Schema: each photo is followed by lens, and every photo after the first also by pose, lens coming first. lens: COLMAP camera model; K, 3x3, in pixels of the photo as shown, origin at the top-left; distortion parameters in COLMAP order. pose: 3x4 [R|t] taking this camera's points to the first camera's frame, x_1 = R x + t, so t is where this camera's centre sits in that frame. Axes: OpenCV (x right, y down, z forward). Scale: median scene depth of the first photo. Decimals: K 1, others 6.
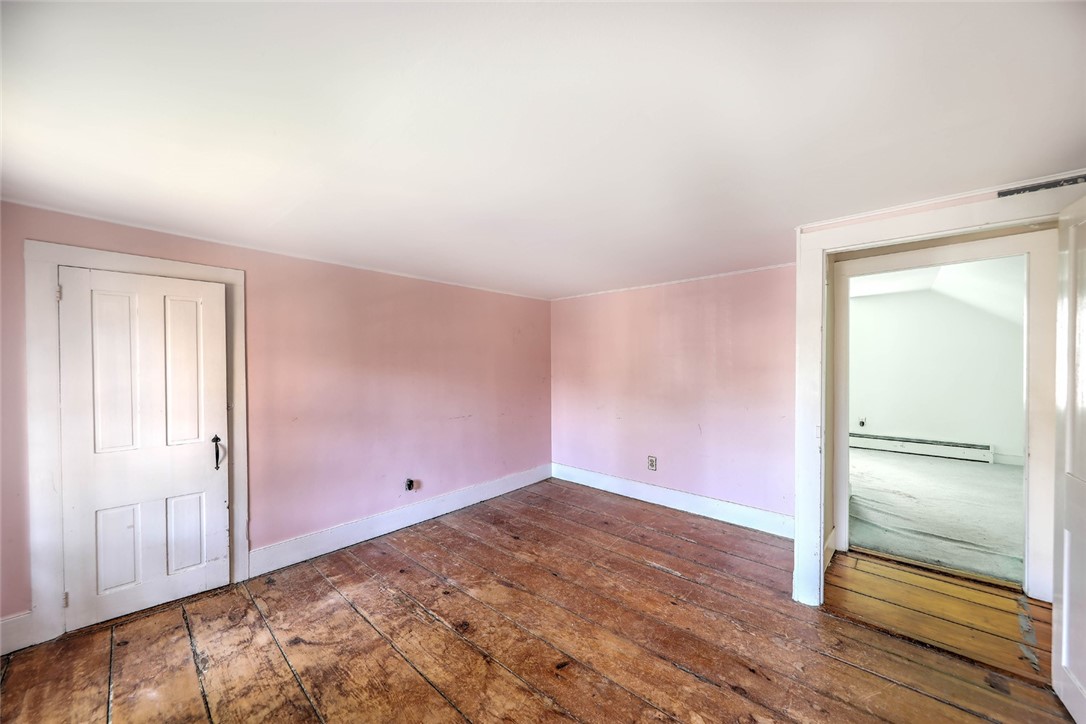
lens RADIAL K [[395.2, 0, 541.3], [0, 395.2, 366.2], [0, 0, 1]] dist [0.000182, 0.000053]
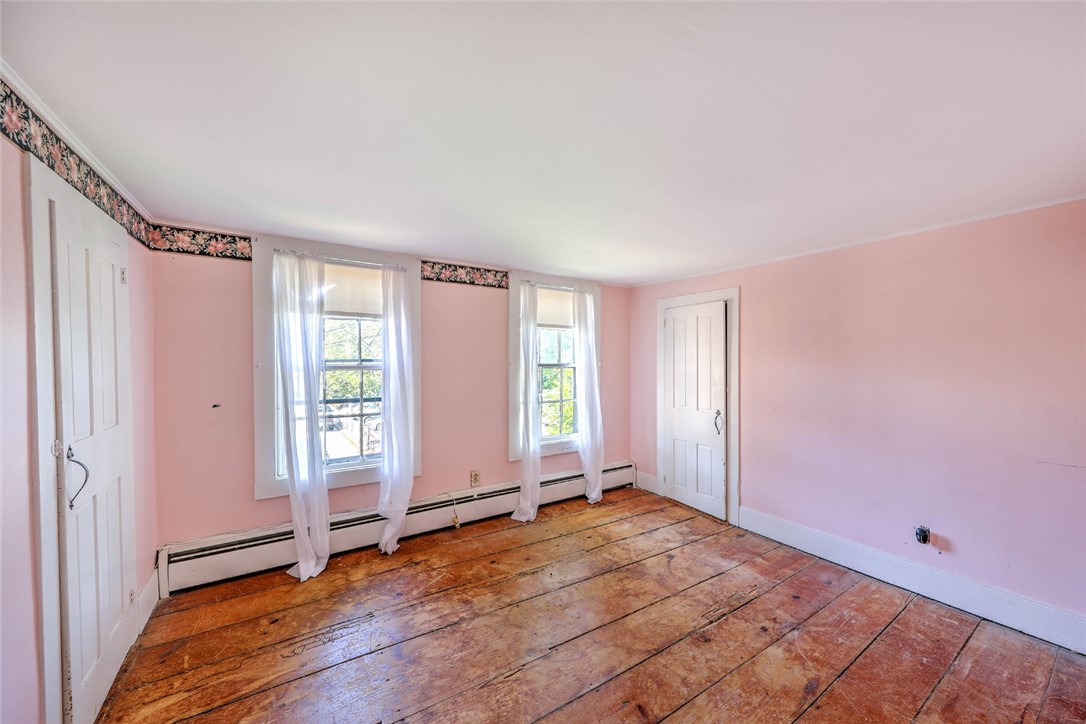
lens RADIAL K [[395.2, 0, 541.3], [0, 395.2, 366.2], [0, 0, 1]] dist [0.000182, 0.000053]
pose [[-0.256239, 0.018877, -0.966429, 0.694057], [-0.007190, 0.999744, 0.021434, -0.004426], [0.966587, 0.012441, -0.256038, 0.752093]]
